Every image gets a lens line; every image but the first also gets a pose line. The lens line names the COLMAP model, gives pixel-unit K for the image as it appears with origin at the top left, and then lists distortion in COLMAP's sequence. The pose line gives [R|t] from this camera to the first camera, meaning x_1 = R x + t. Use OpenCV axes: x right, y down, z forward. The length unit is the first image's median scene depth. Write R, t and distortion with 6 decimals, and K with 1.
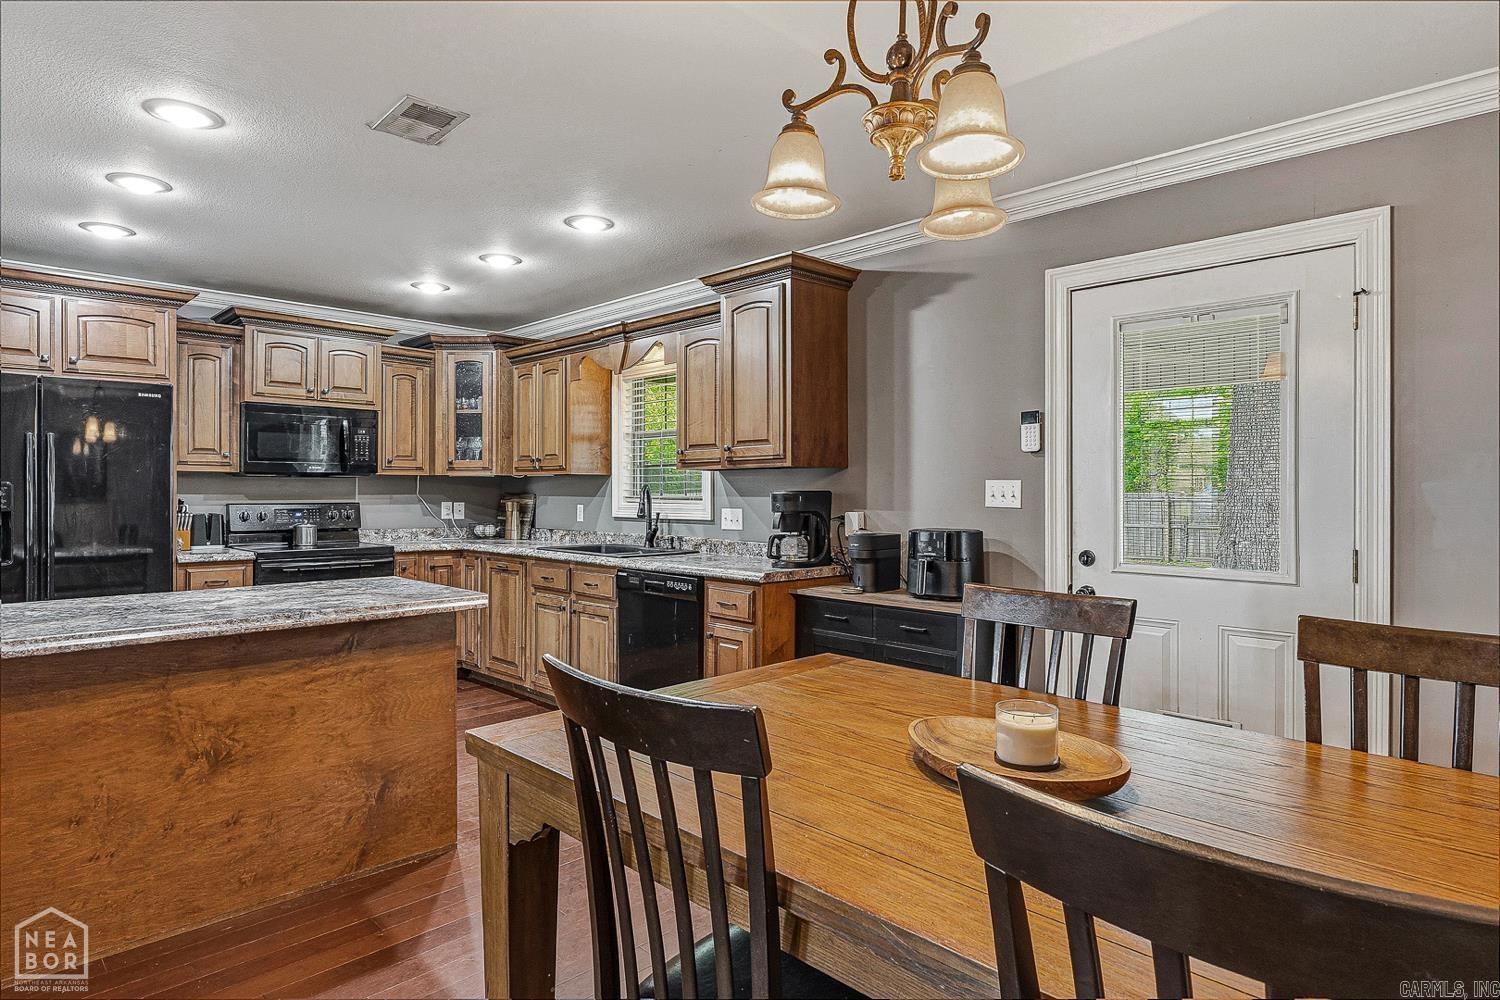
lens RADIAL K [[860.6, 0, 760.9], [0, 860.6, 498.9], [0, 0, 1]] dist [0.004309, -0.004796]
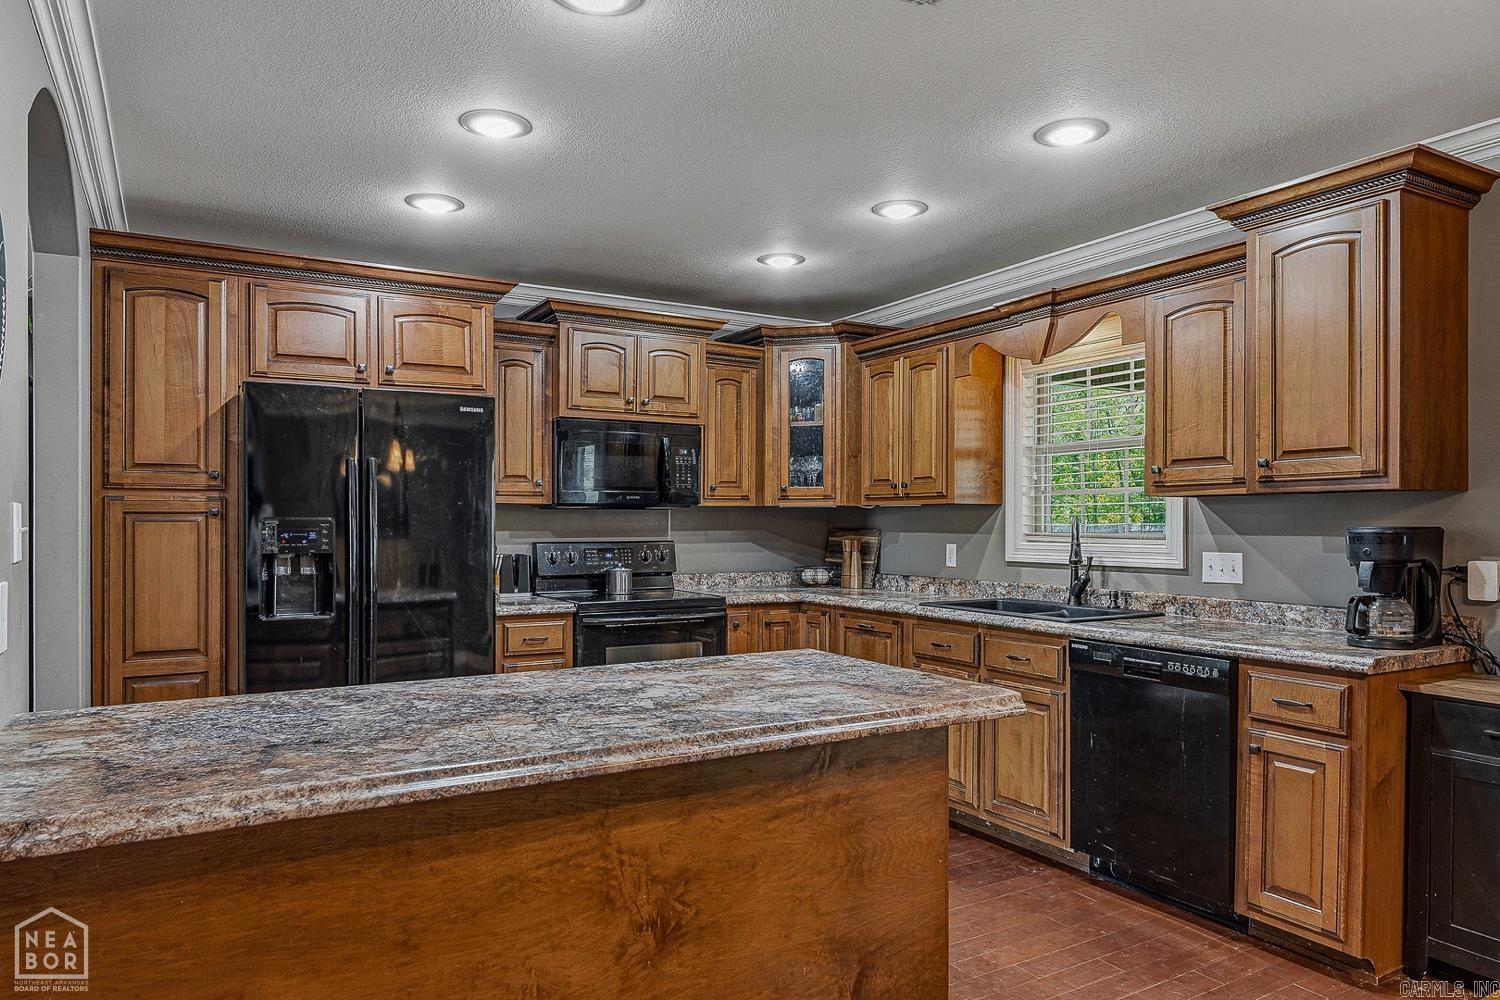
lens RADIAL K [[994.6, 0, 748.5], [0, 994.6, 535.0], [0, 0, 1]] dist [-0.001987, -0.002672]
pose [[0.968242, 0.001189, -0.250013, -0.195860], [-0.000198, 0.999992, 0.003988, -0.005392], [0.250016, -0.003812, 0.968234, 0.139693]]
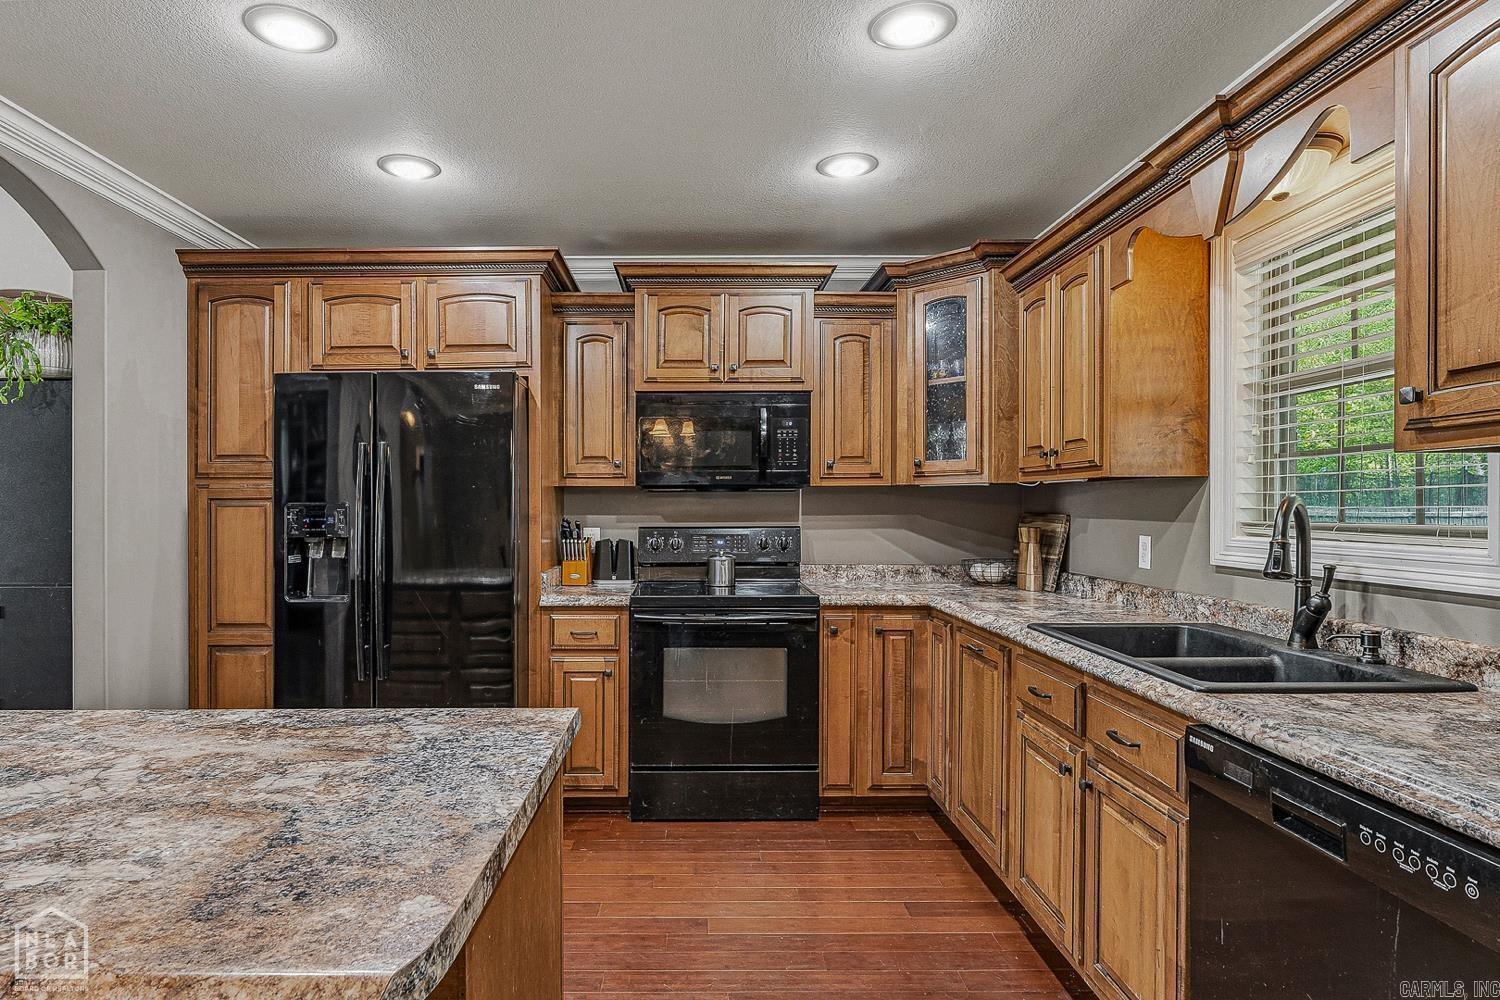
lens RADIAL K [[821.5, 0, 688.1], [0, 821.5, 514.1], [0, 0, 1]] dist [-0.005656, 0.001043]
pose [[0.702591, 0.003051, -0.711588, -0.060441], [-0.001175, 0.999994, 0.003128, -0.009058], [0.711593, -0.001362, 0.702590, 0.541437]]
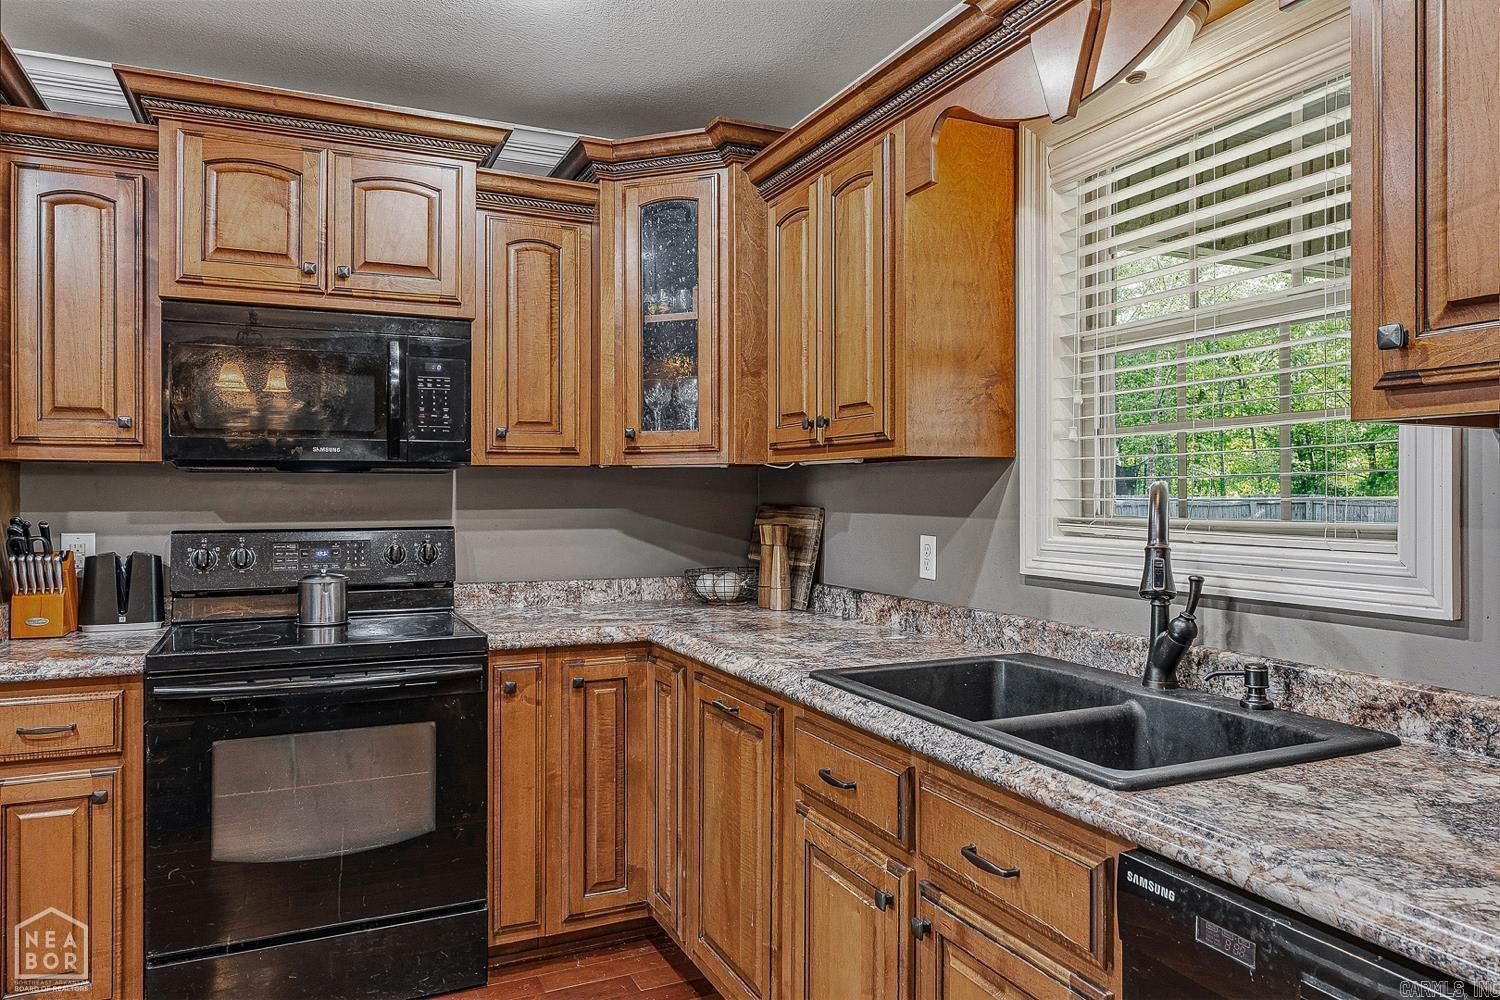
lens RADIAL K [[994.6, 0, 753.0], [0, 994.6, 502.5], [0, 0, 1]] dist [-0.001987, -0.002672]
pose [[0.937429, -0.000345, -0.348175, -0.150222], [0.000842, 0.999999, 0.001276, -0.010851], [0.348174, -0.001490, 0.937429, 0.648968]]
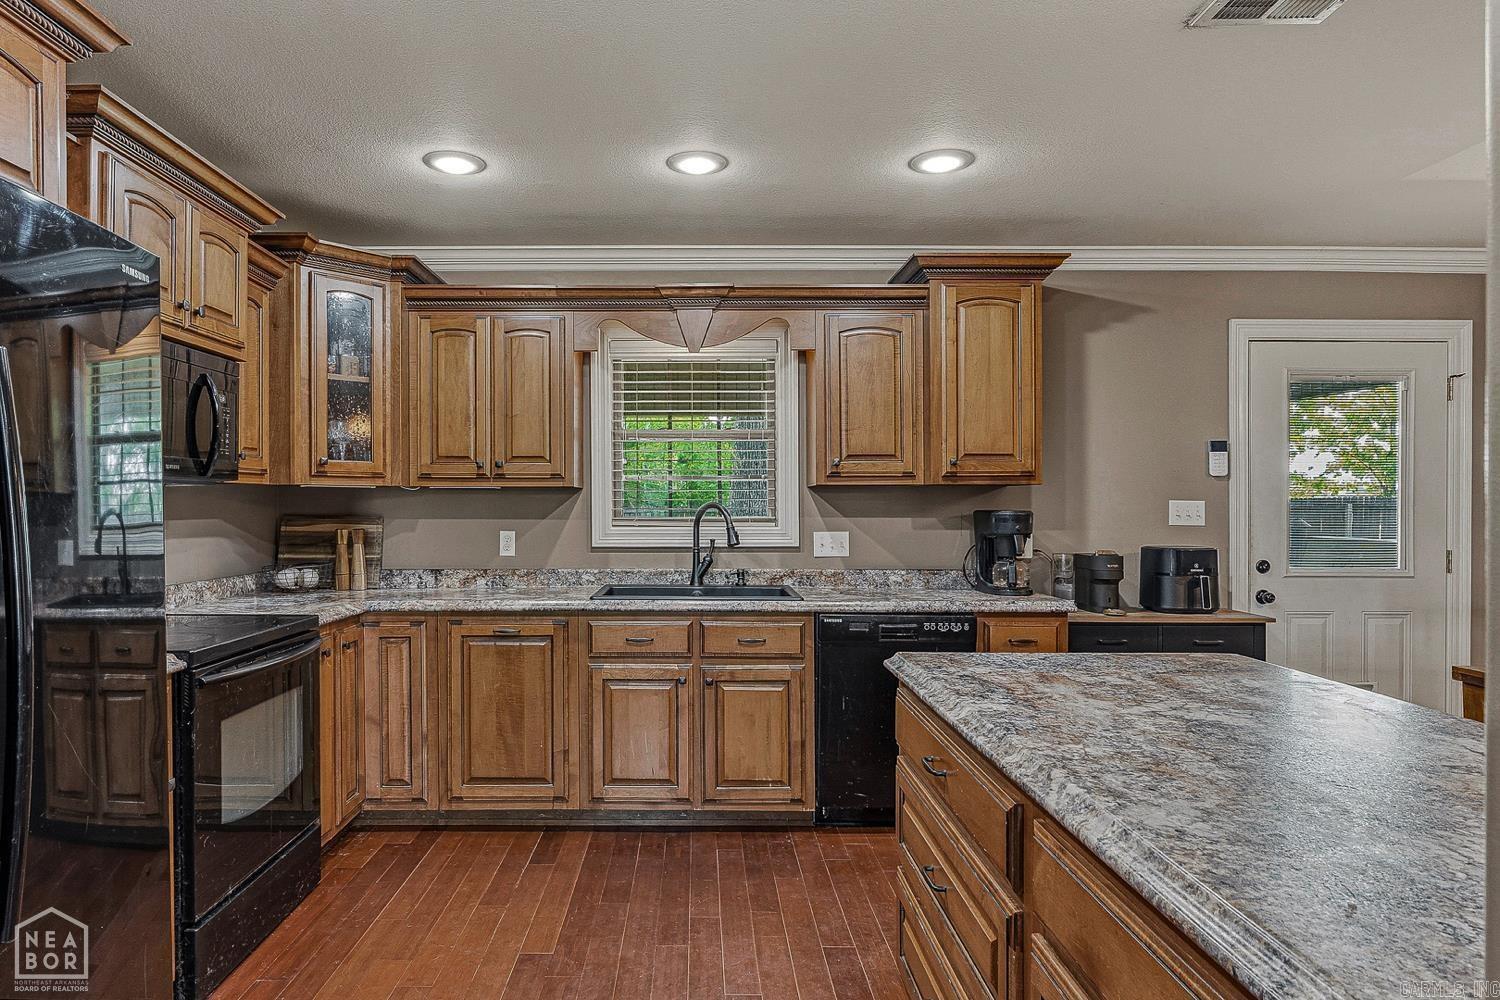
lens RADIAL K [[860.6, 0, 714.2], [0, 860.6, 514.2], [0, 0, 1]] dist [0.004309, -0.004796]
pose [[0.705232, -0.007850, 0.708933, -0.690085], [0.007121, 0.999967, 0.003990, -0.009888], [-0.708940, 0.002234, 0.705265, 0.478739]]
